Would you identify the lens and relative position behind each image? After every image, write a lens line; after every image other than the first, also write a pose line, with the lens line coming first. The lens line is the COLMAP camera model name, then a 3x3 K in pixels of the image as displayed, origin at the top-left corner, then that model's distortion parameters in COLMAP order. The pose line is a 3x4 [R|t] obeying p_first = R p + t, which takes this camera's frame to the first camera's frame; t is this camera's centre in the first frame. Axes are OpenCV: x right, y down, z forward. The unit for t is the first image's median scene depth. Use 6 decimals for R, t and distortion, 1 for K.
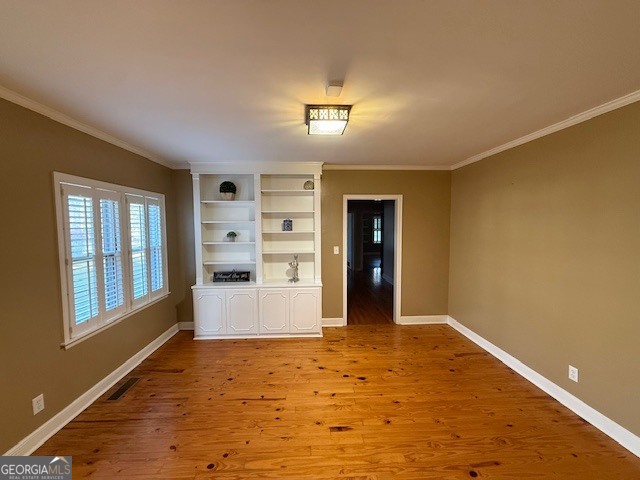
lens RADIAL K [[253.1, 0, 316.1], [0, 253.1, 239.8], [0, 0, 1]] dist [0.007979, -0.001258]
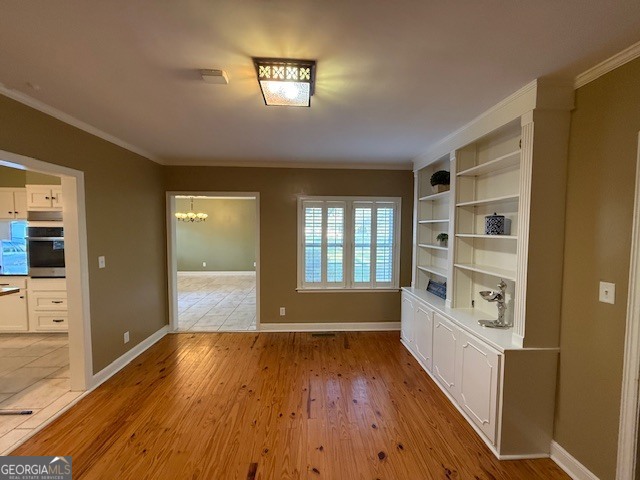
lens RADIAL K [[253.1, 0, 316.4], [0, 253.1, 239.9], [0, 0, 1]] dist [0.007979, -0.001258]
pose [[0.011302, 0.051789, -0.998594, 0.458464], [-0.065161, 0.996573, 0.050946, -0.026455], [0.997811, 0.064494, 0.014638, 0.604753]]
